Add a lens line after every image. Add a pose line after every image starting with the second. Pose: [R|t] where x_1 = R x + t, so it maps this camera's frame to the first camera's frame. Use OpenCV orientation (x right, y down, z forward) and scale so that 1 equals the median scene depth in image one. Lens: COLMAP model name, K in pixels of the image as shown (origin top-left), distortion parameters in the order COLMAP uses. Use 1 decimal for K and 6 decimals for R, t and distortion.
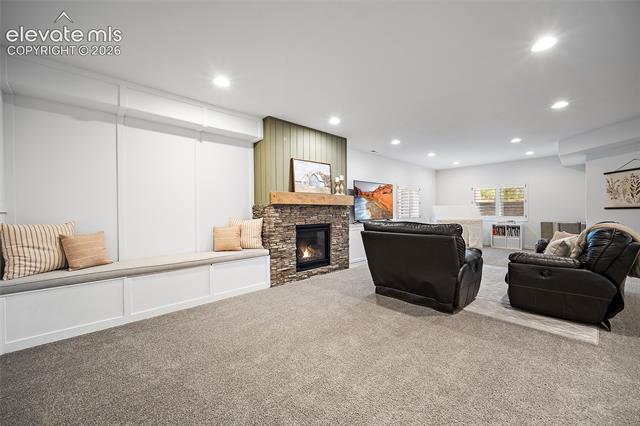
lens RADIAL K [[252.8, 0, 321.4], [0, 252.8, 216.3], [0, 0, 1]] dist [-0.003465, 0.000673]
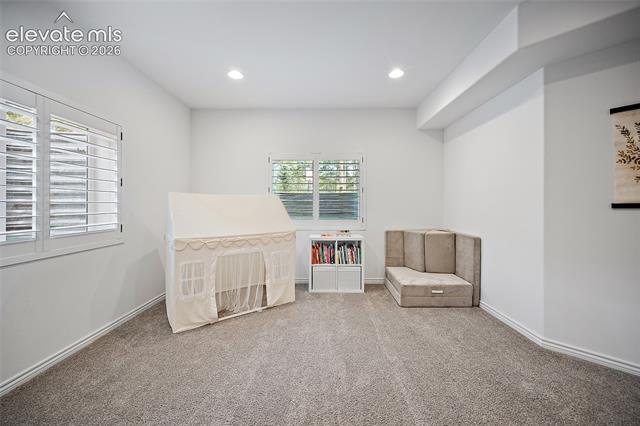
lens RADIAL K [[253.6, 0, 321.7], [0, 253.6, 208.9], [0, 0, 1]] dist [-0.005042, 0.000491]
pose [[0.681447, 0.005988, 0.731843, 0.379528], [0.004157, 0.999919, -0.012053, -0.016156], [-0.731856, 0.011256, 0.681366, 0.709754]]
